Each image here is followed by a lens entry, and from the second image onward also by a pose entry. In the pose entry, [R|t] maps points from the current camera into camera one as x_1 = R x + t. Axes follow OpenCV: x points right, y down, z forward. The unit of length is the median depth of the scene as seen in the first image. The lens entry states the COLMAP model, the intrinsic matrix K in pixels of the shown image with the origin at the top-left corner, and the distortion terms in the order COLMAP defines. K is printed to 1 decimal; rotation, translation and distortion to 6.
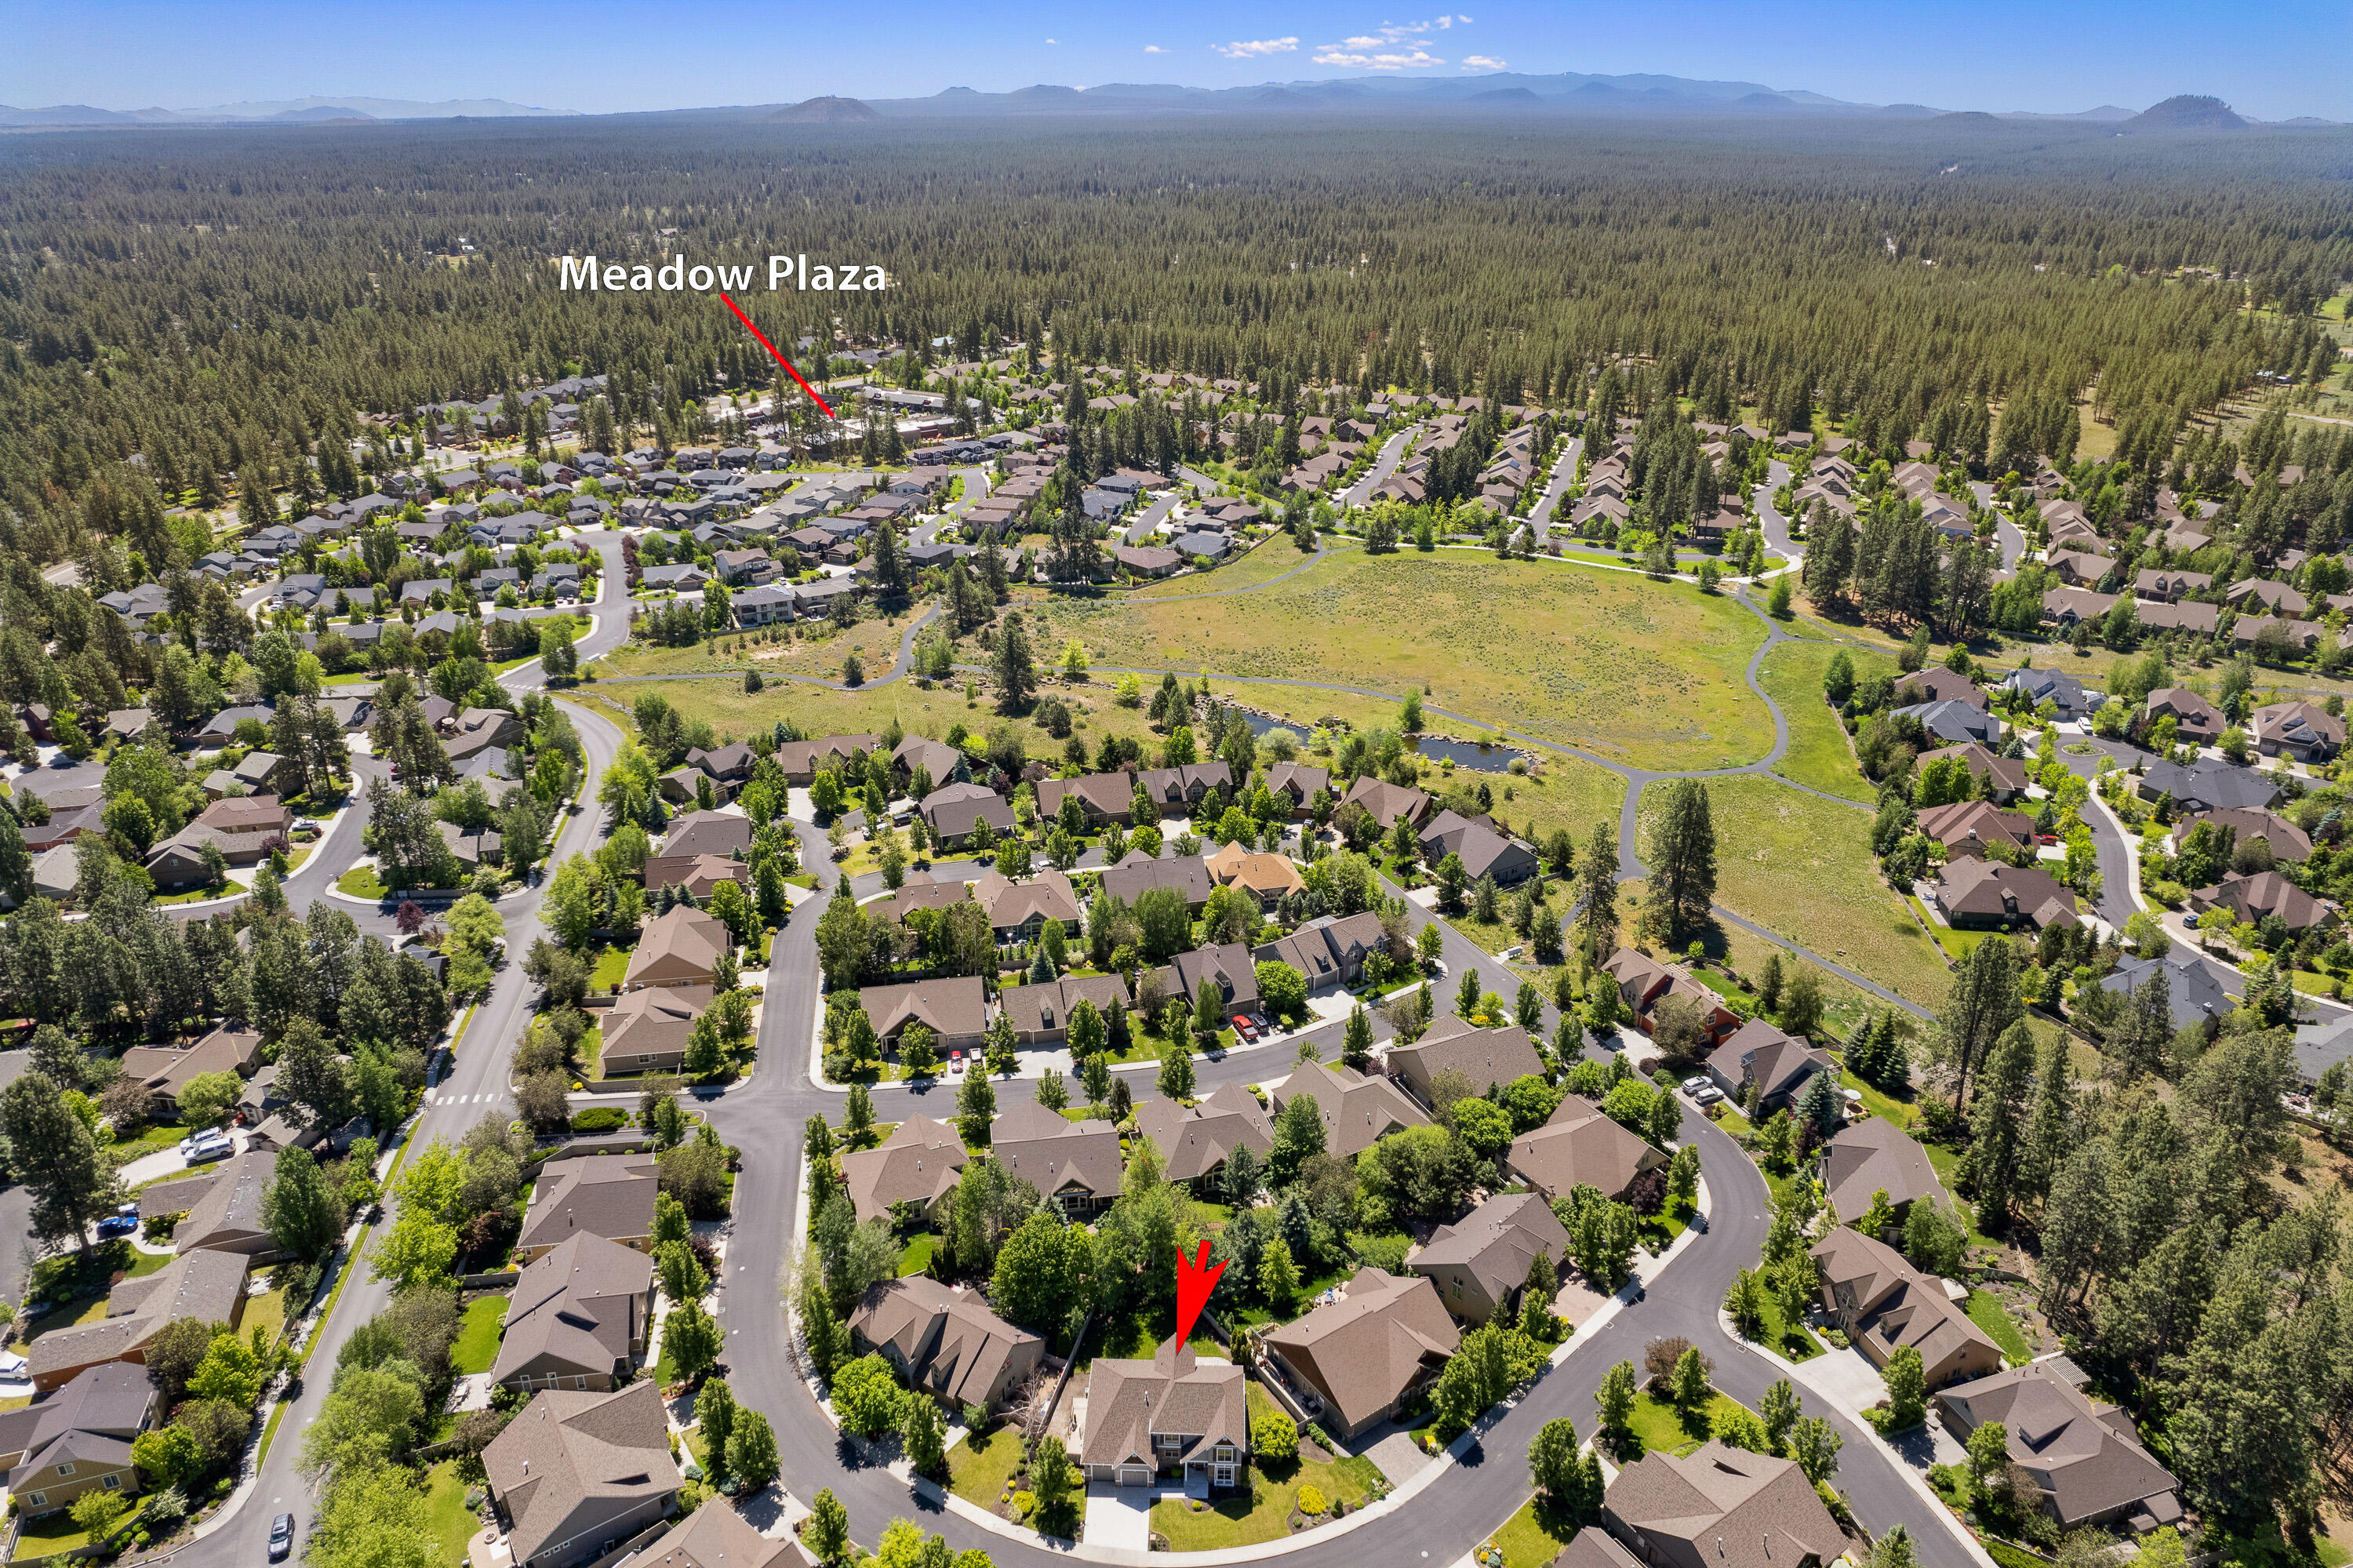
lens RADIAL K [[1519.8, 0, 1184.8], [0, 1519.8, 778.9], [0, 0, 1]] dist [-0.086885, 0.081594]
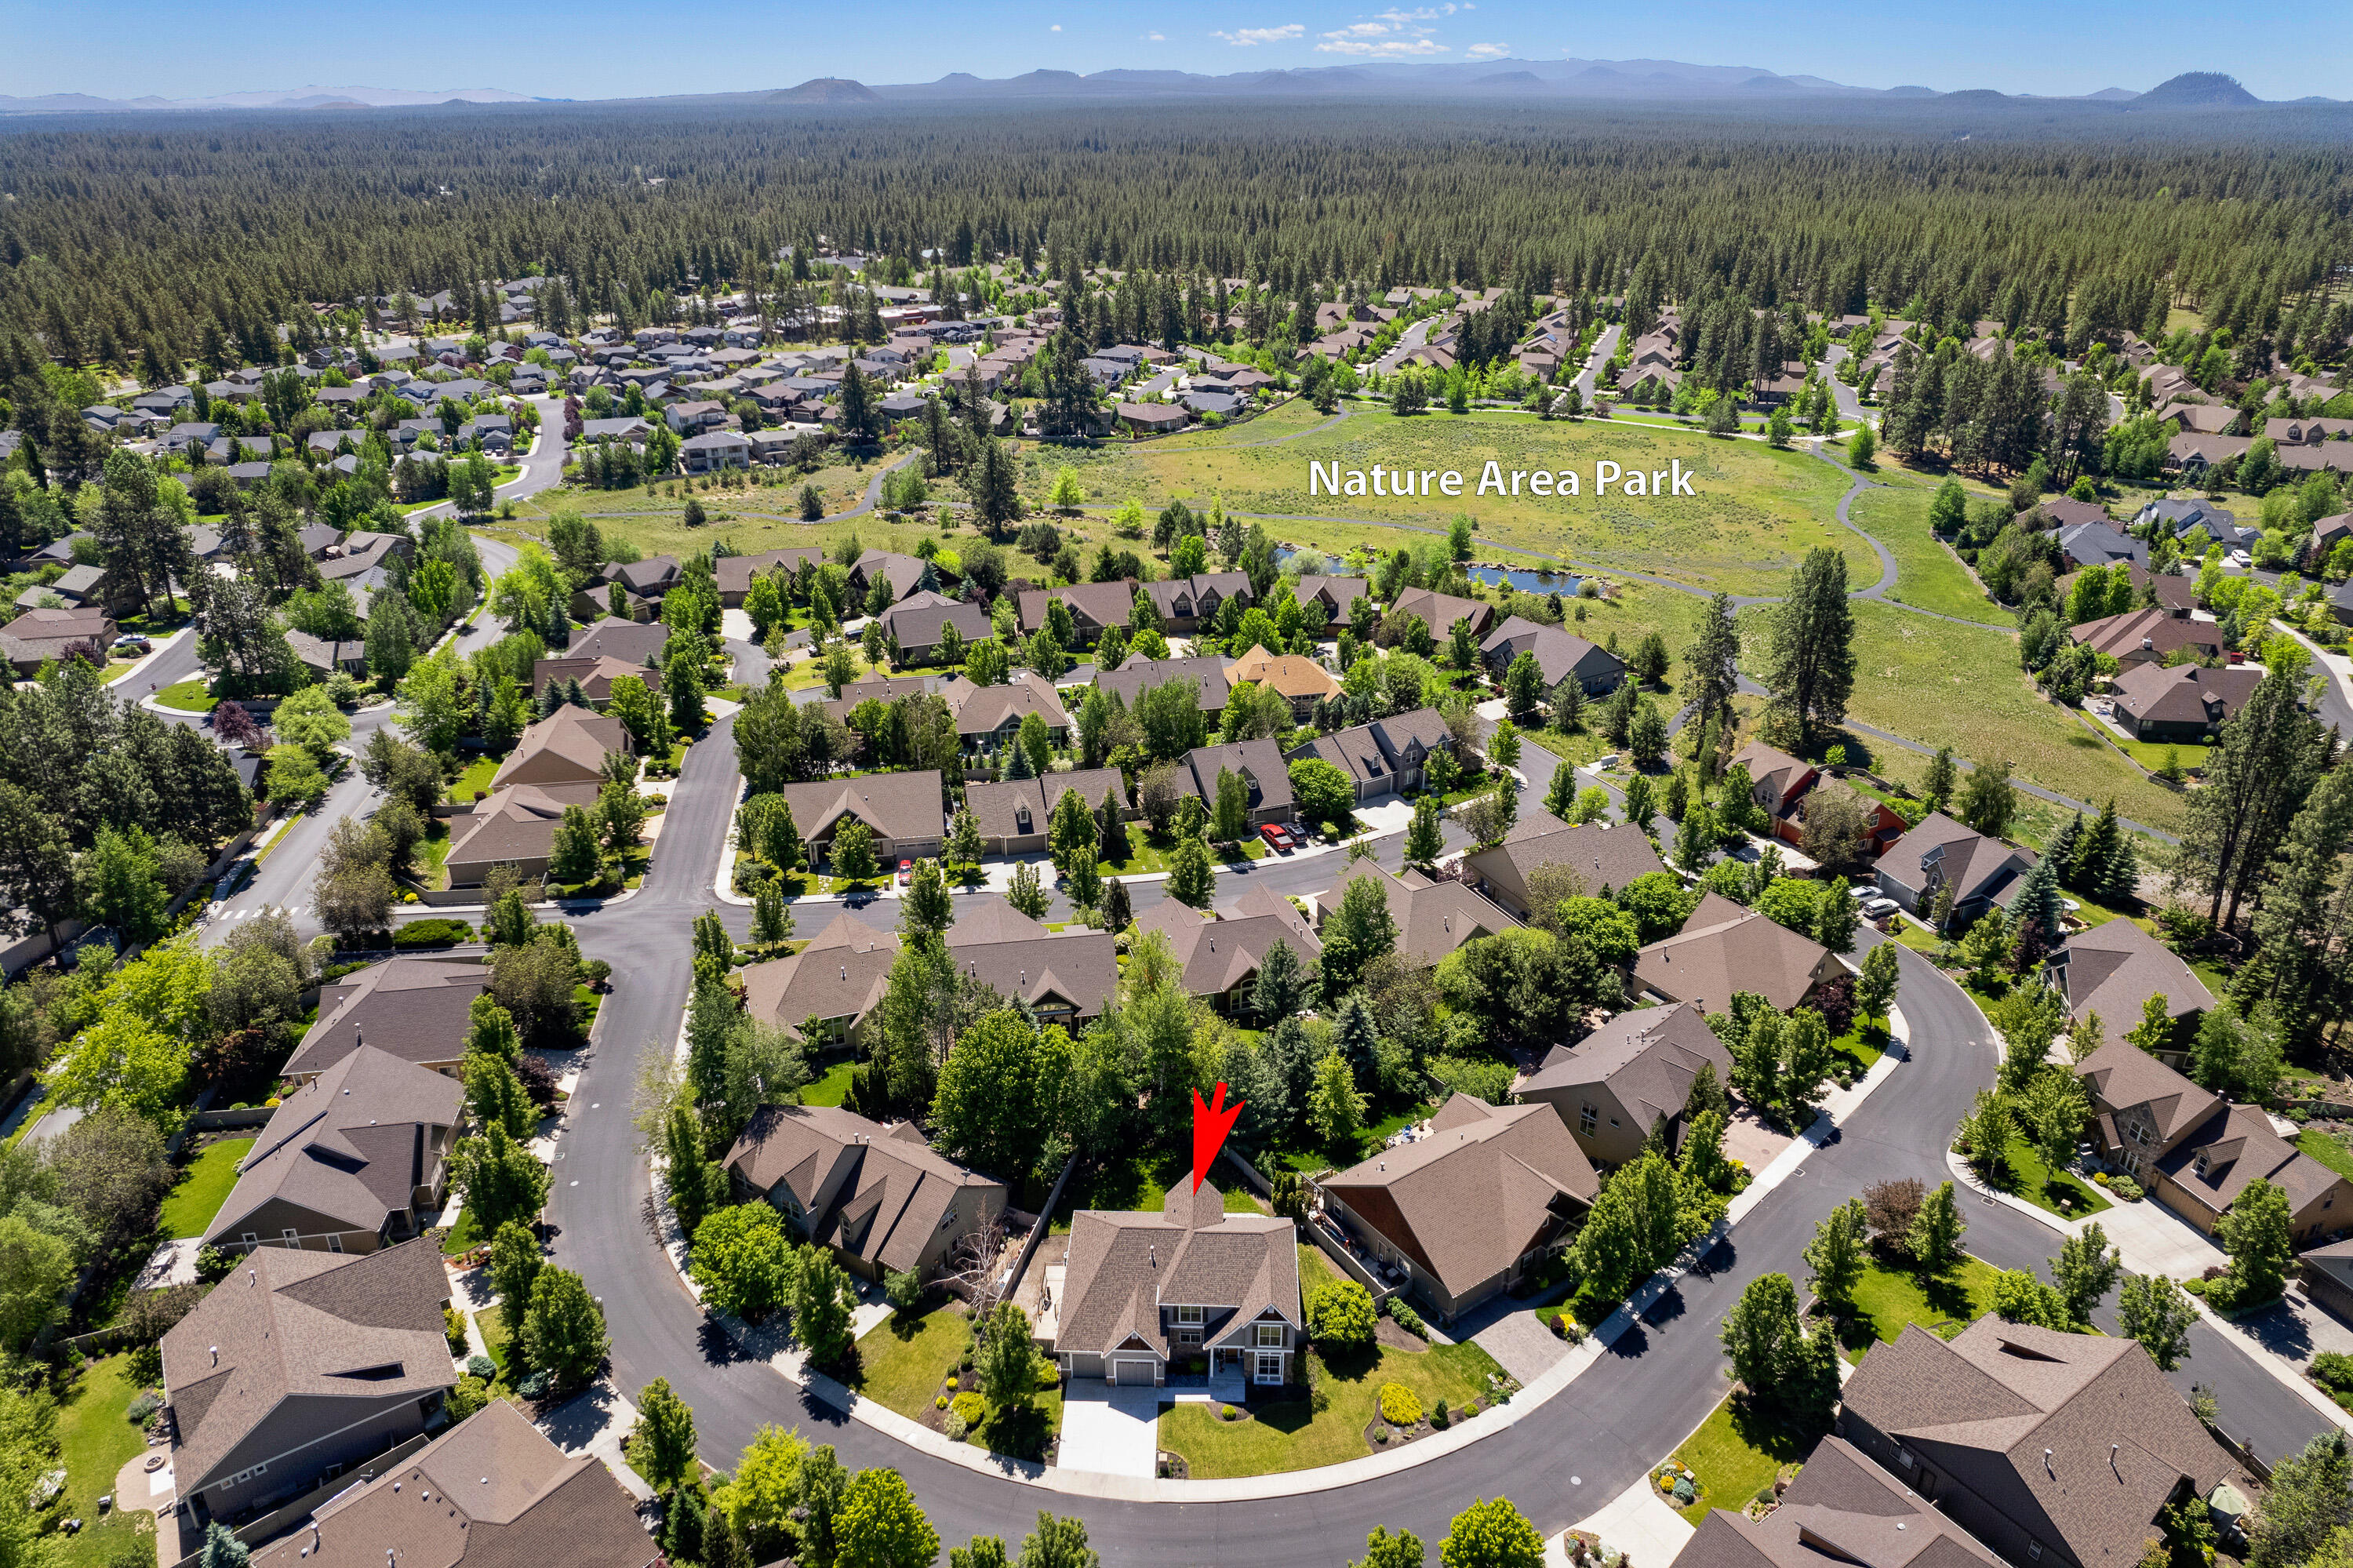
lens RADIAL K [[1519.8, 0, 1184.8], [0, 1519.8, 778.9], [0, 0, 1]] dist [-0.086885, 0.081594]
pose [[0.999980, -0.005294, -0.003476, -0.004674], [0.005316, 0.999966, 0.006341, 0.122359], [0.003443, -0.006359, 0.999974, 0.204574]]
